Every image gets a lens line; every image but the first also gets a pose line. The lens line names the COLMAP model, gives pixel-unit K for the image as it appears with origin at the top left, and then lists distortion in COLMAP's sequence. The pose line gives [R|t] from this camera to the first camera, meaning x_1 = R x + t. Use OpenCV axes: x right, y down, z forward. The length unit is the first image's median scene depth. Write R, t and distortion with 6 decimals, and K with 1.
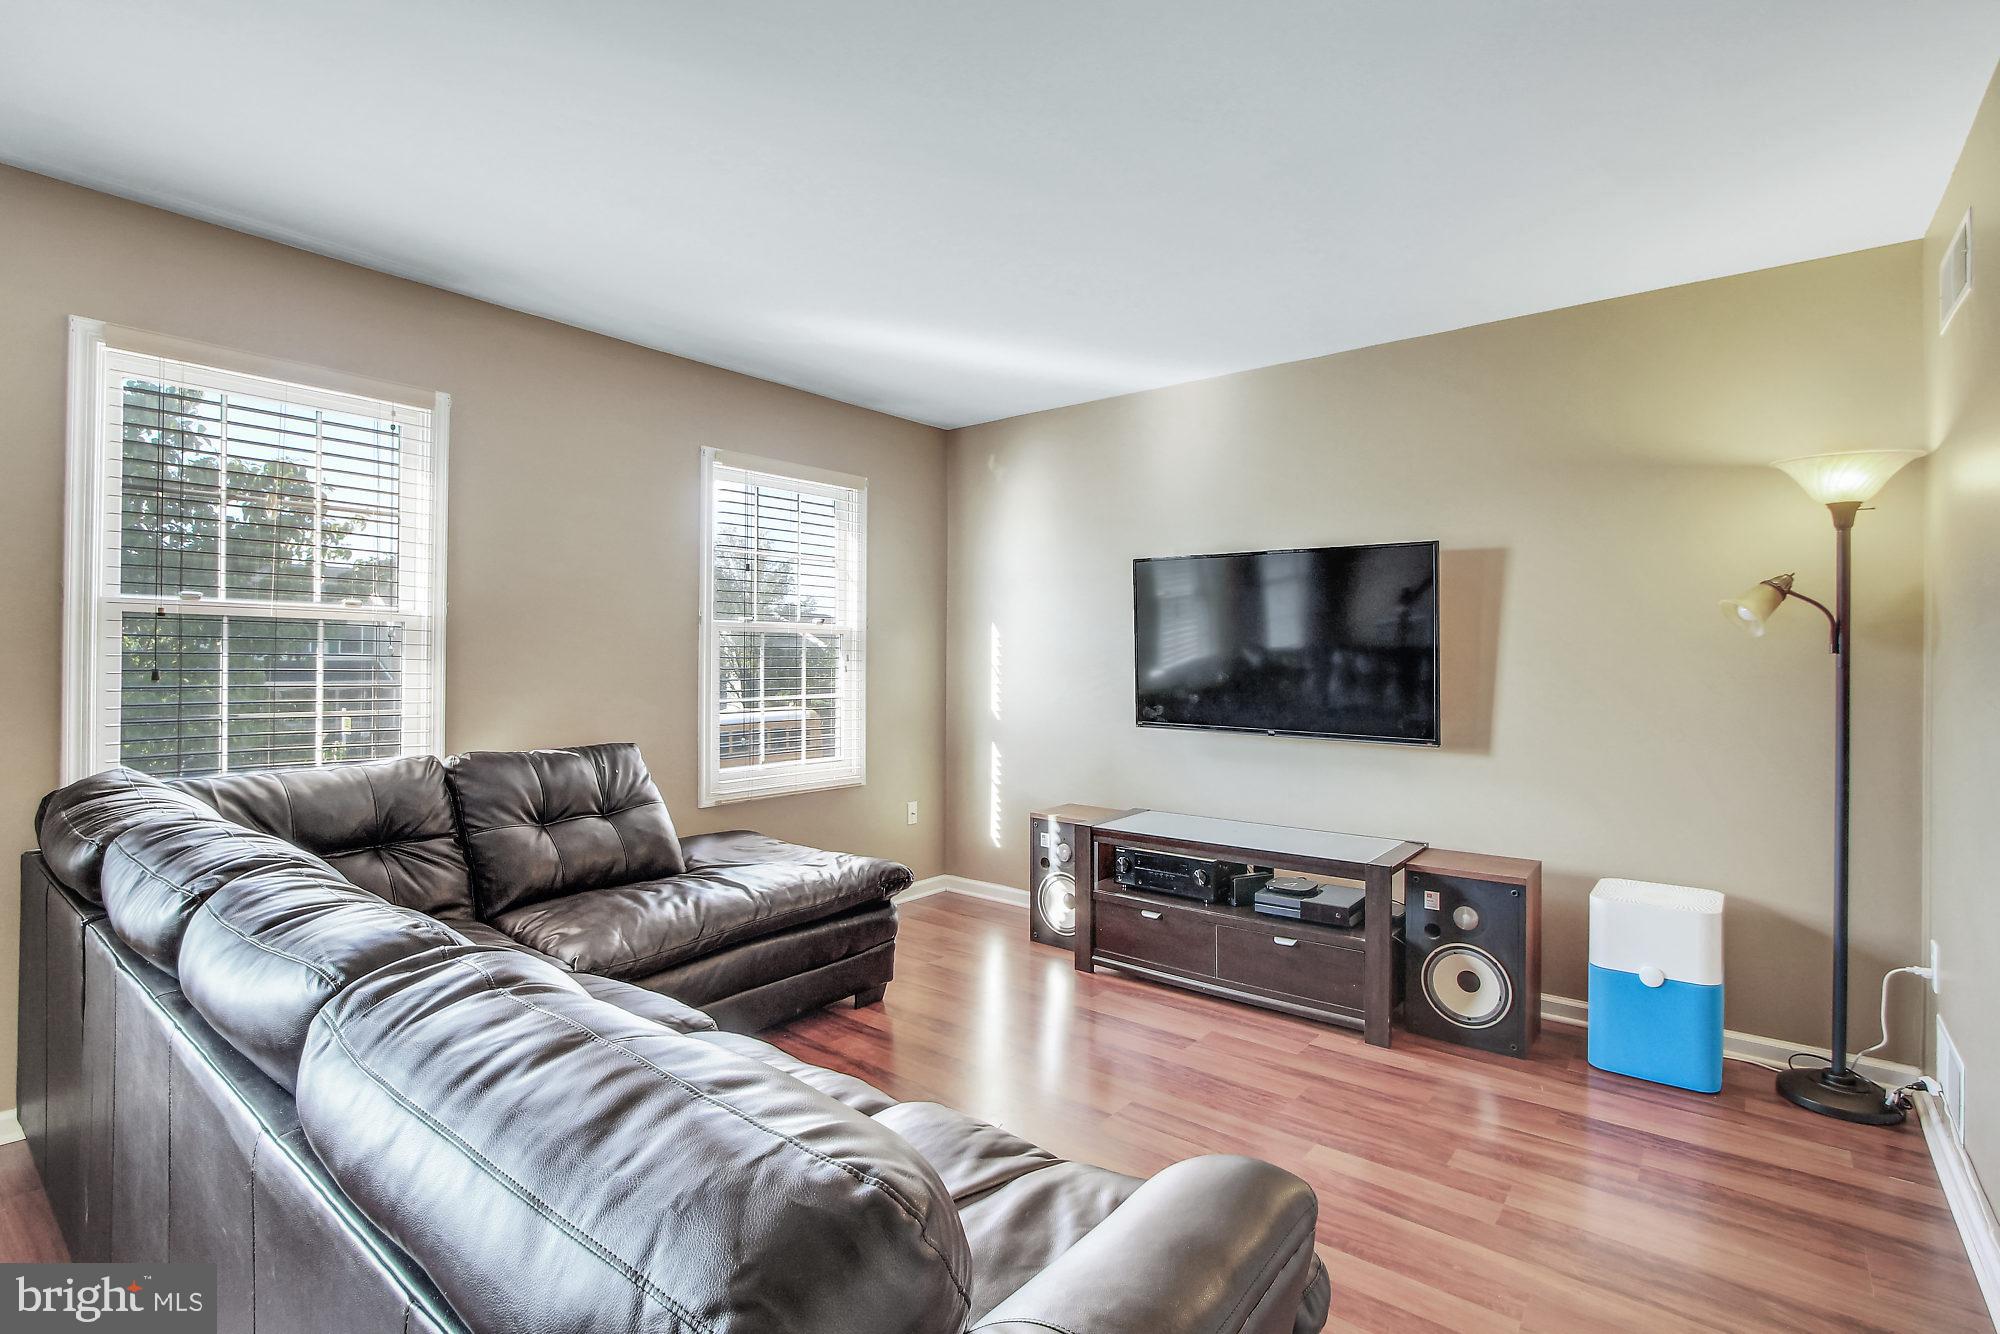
lens RADIAL K [[914.3, 0, 986.6], [0, 914.3, 647.3], [0, 0, 1]] dist [-0.012703, 0.002855]
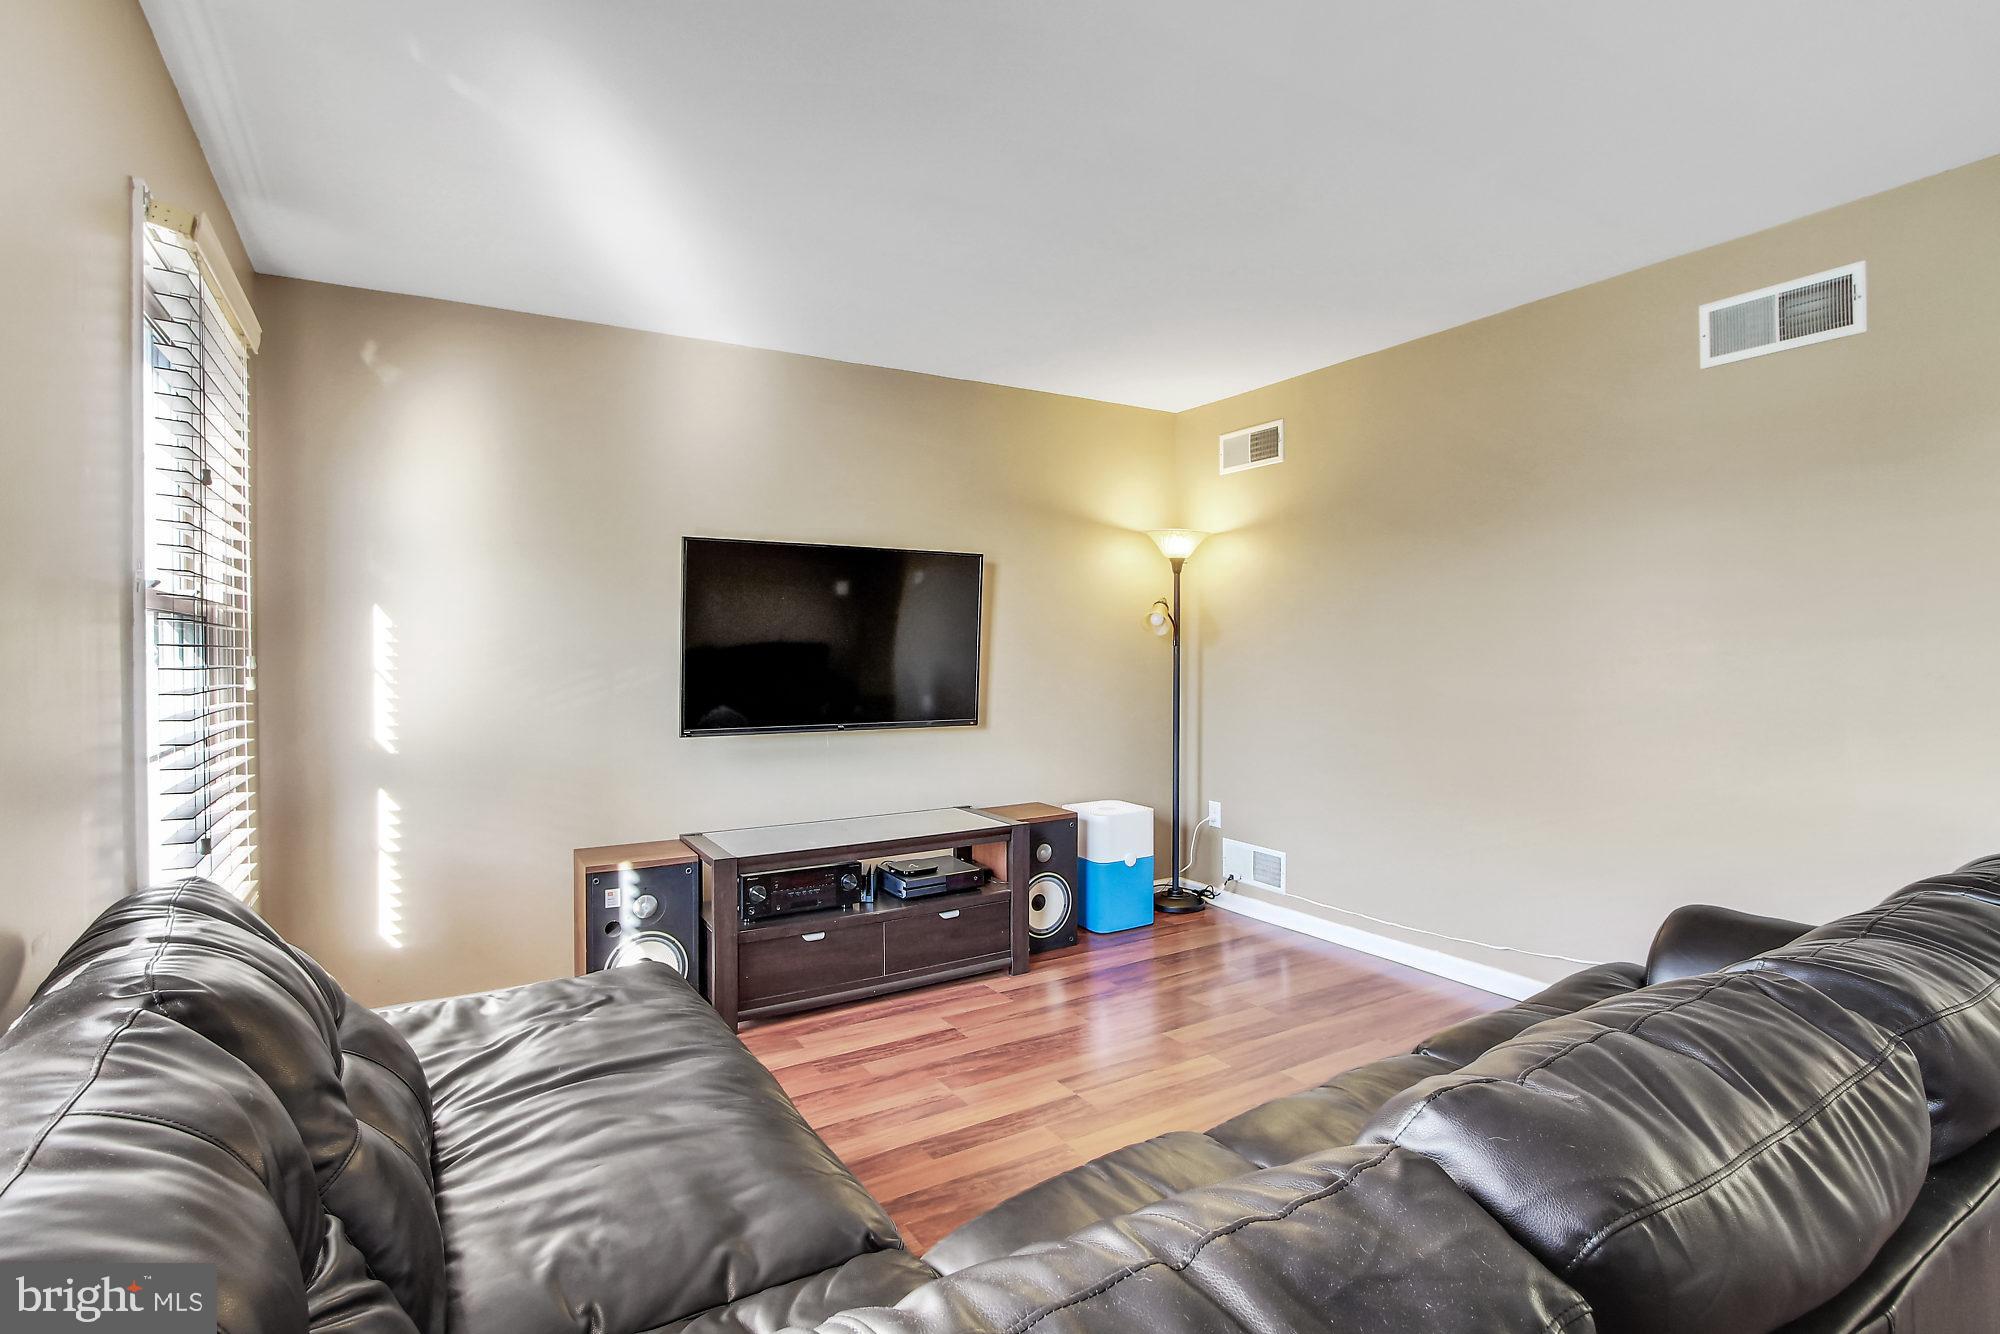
lens RADIAL K [[914.3, 0, 1004.2], [0, 914.3, 661.3], [0, 0, 1]] dist [-0.012703, 0.002855]
pose [[0.372964, -0.014098, 0.927739, -0.620415], [0.001739, 0.999893, 0.014496, 0.007148], [-0.927844, -0.003793, 0.372949, 0.515466]]
